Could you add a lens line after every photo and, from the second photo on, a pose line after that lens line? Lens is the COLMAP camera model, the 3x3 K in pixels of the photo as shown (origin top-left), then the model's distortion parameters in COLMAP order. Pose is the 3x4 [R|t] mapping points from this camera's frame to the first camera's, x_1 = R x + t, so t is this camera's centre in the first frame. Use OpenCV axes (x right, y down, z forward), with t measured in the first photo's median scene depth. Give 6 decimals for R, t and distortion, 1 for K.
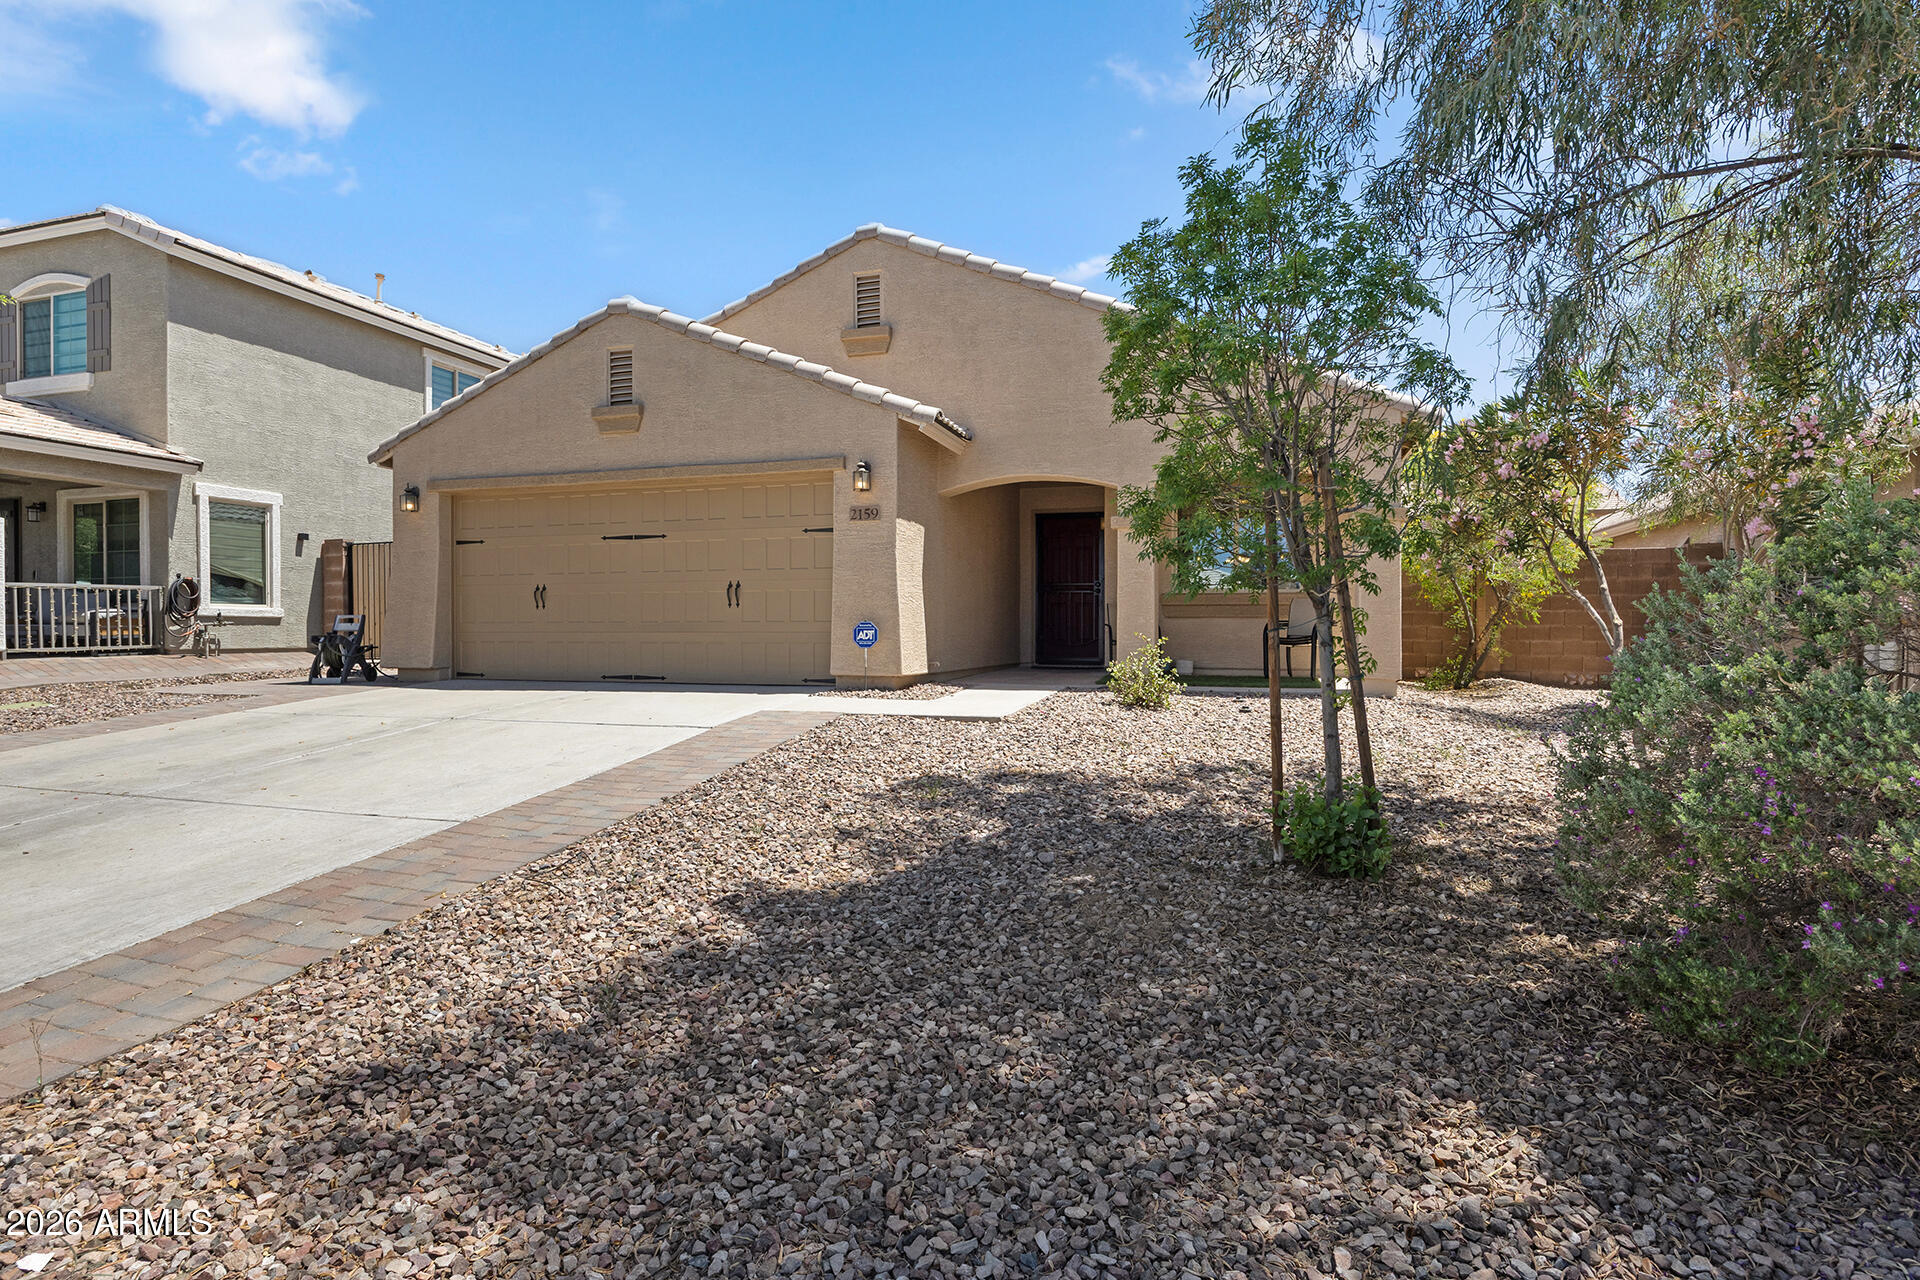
lens RADIAL K [[992.9, 0, 949.5], [0, 992.9, 642.8], [0, 0, 1]] dist [-0.006762, 0.000495]
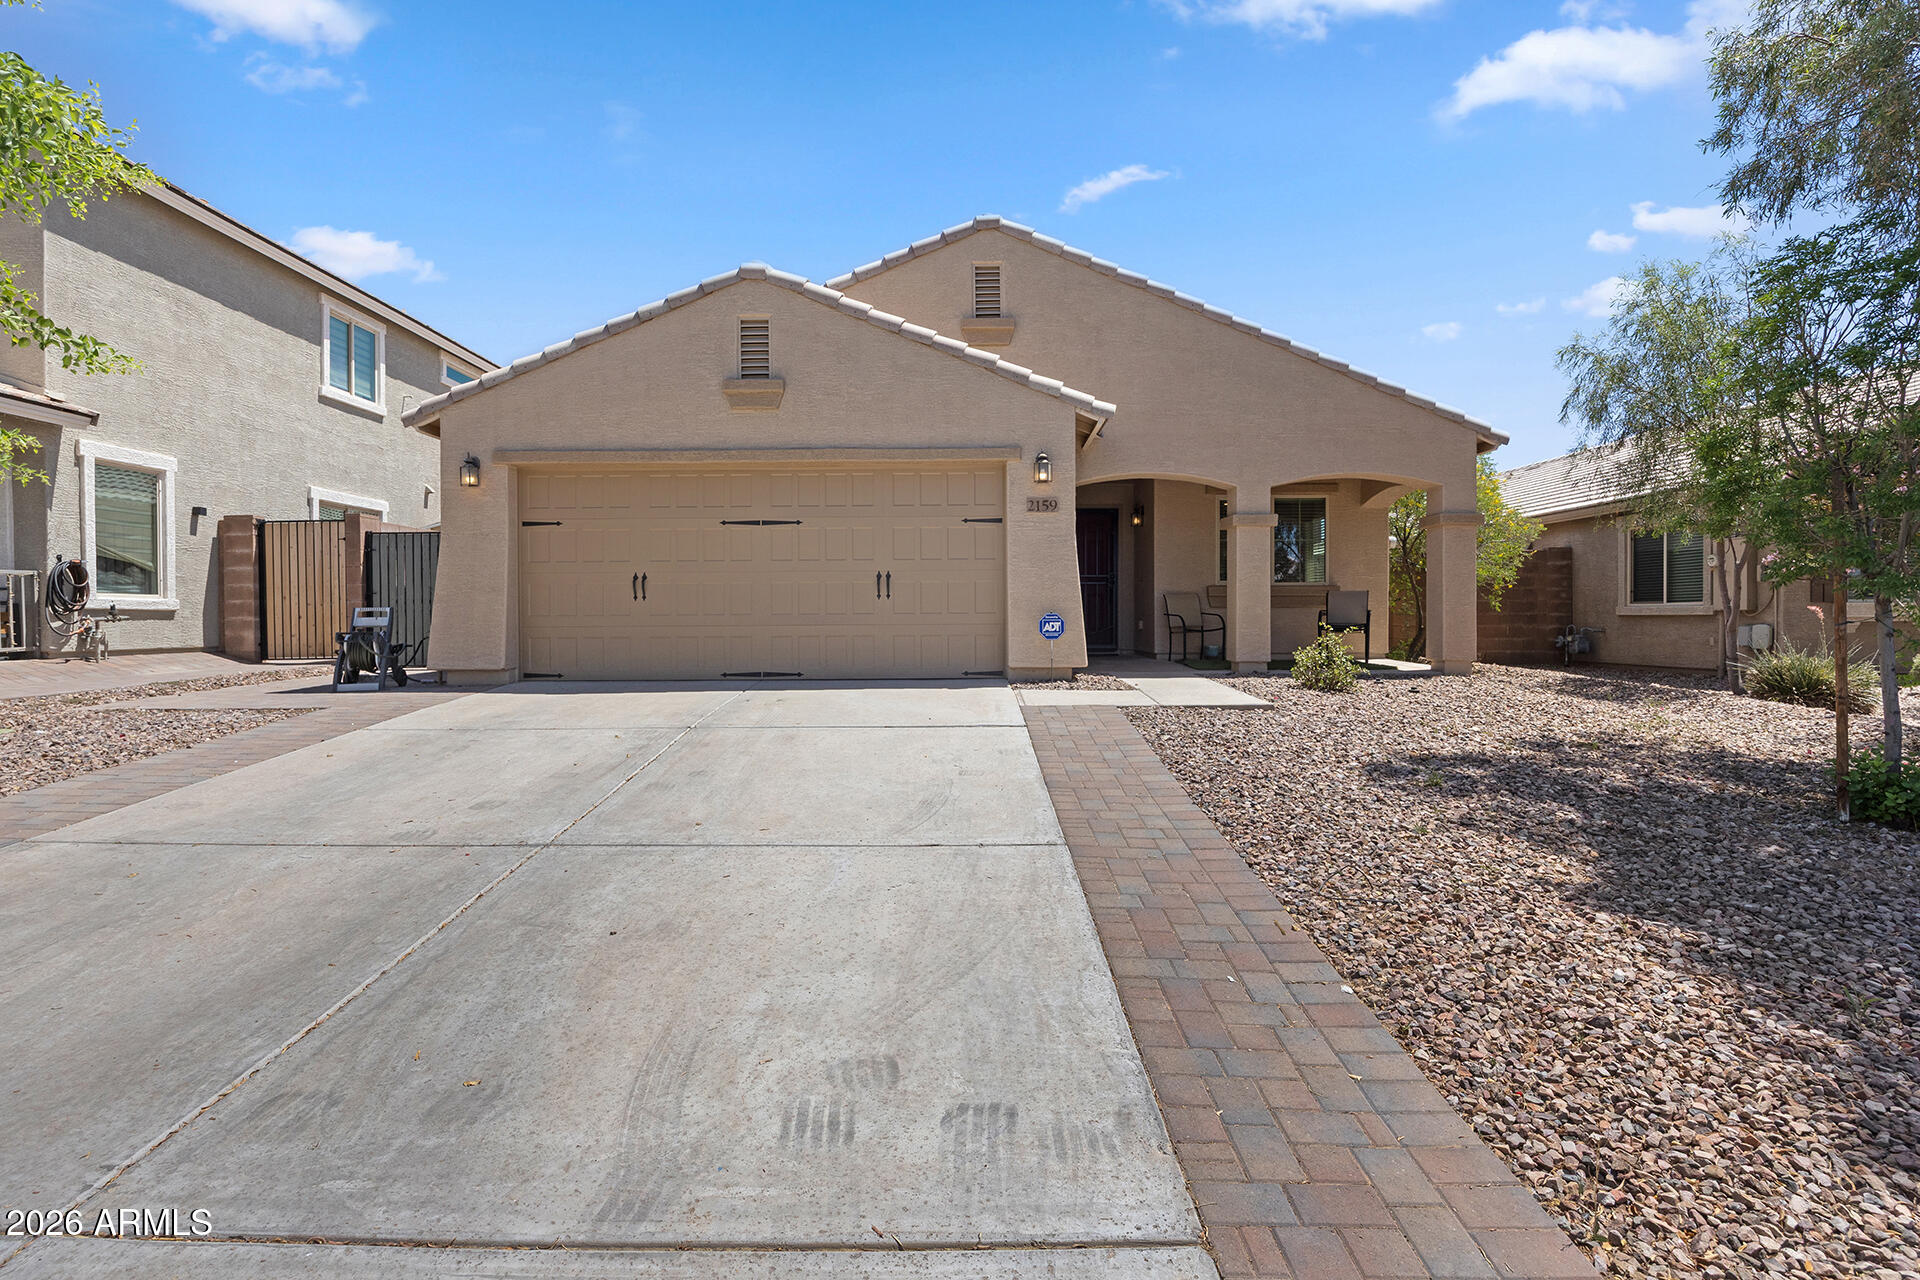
lens RADIAL K [[941.2, 0, 963.3], [0, 941.2, 635.6], [0, 0, 1]] dist [-0.012864, -0.000179]
pose [[0.953687, -0.011122, 0.300597, -0.383520], [0.009535, 0.999932, 0.006748, -0.005264], [-0.300651, -0.003569, 0.953728, 0.102920]]
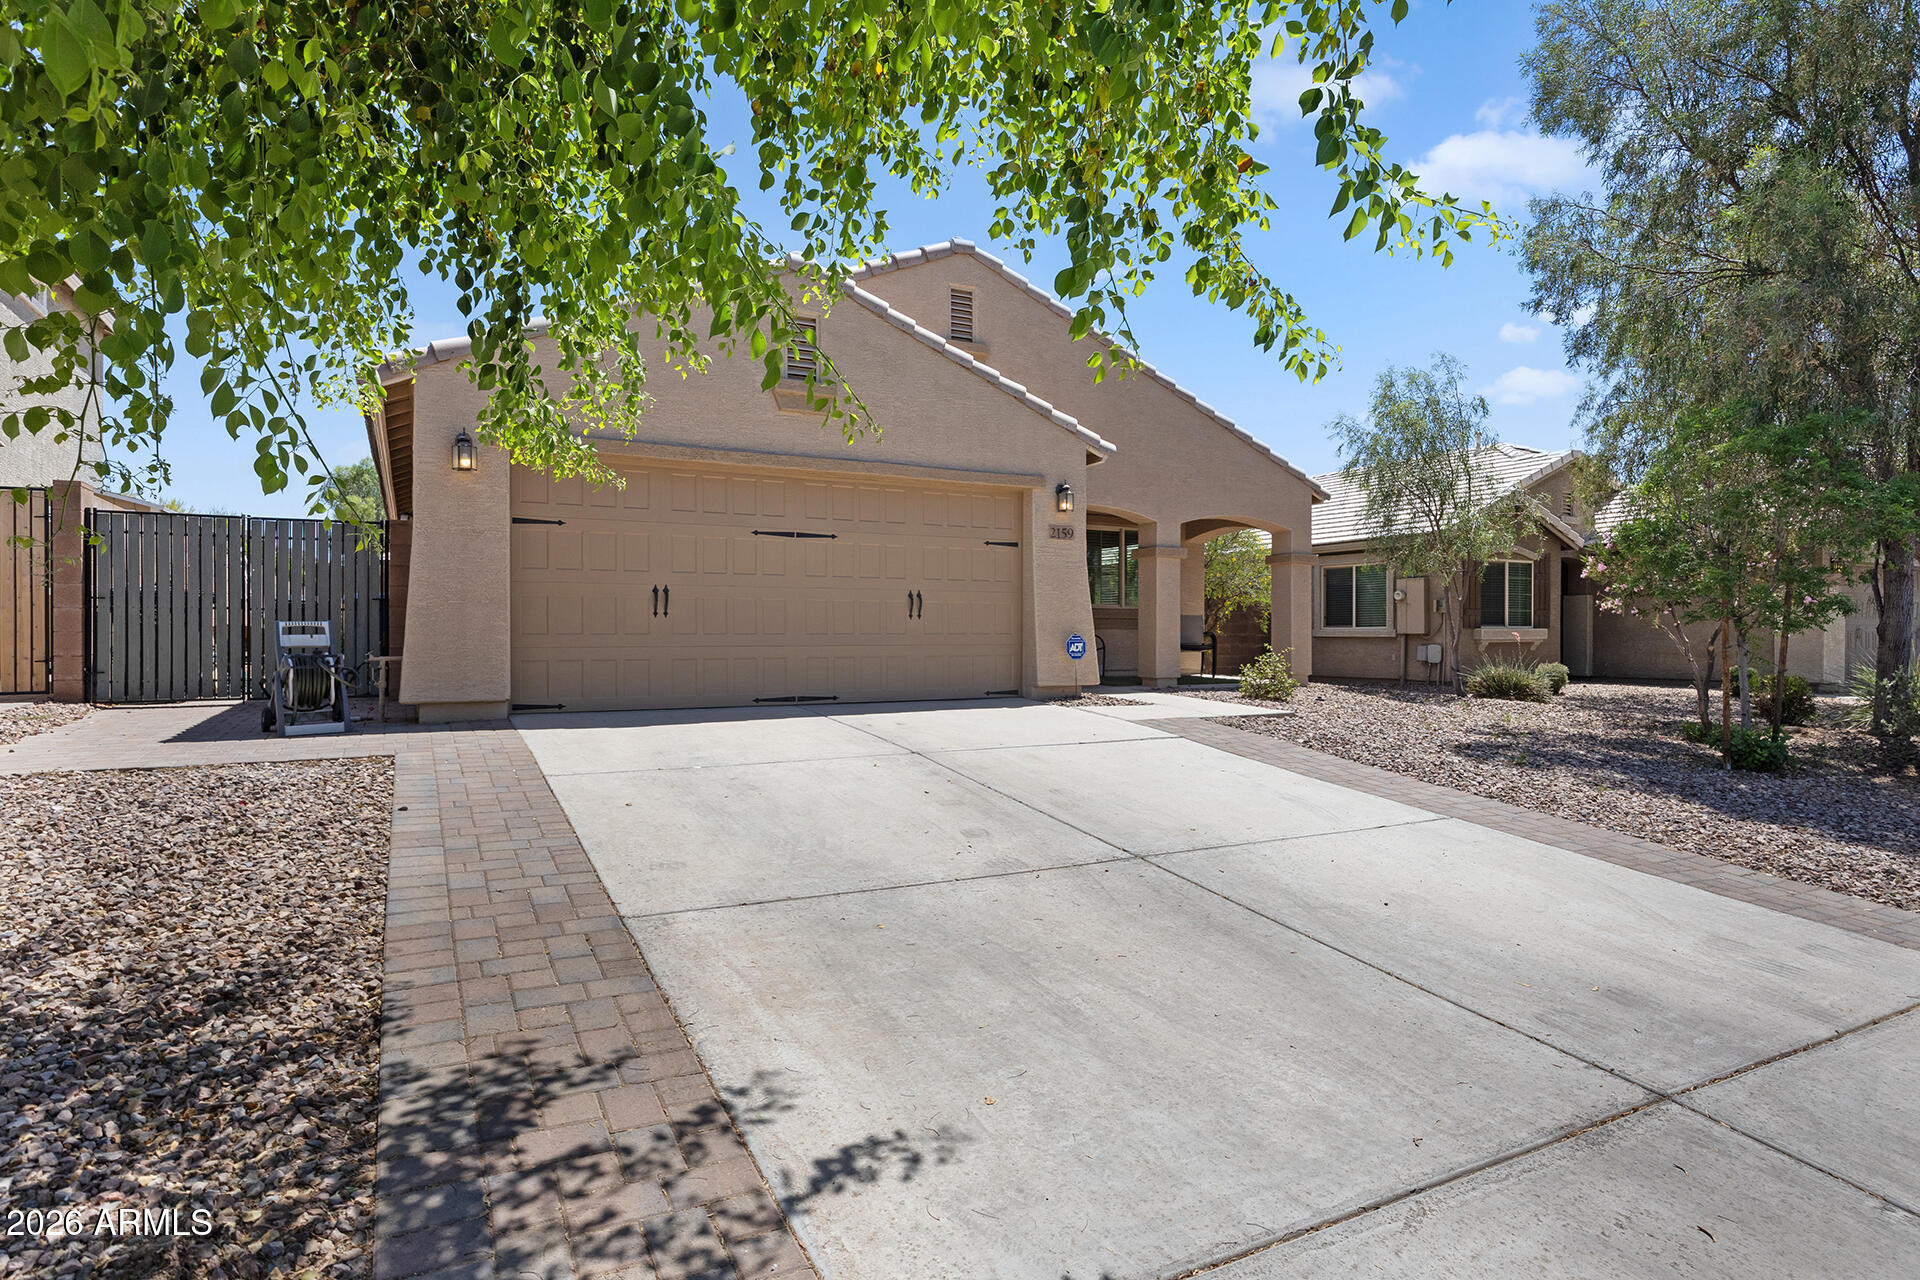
lens RADIAL K [[1034.9, 0, 972.1], [0, 1034.9, 635.5], [0, 0, 1]] dist [0.003186, 0.000905]
pose [[0.689884, -0.001864, 0.723918, -0.816047], [0.008225, 0.999952, -0.005264, -0.013238], [-0.723873, 0.009586, 0.689866, 0.263655]]
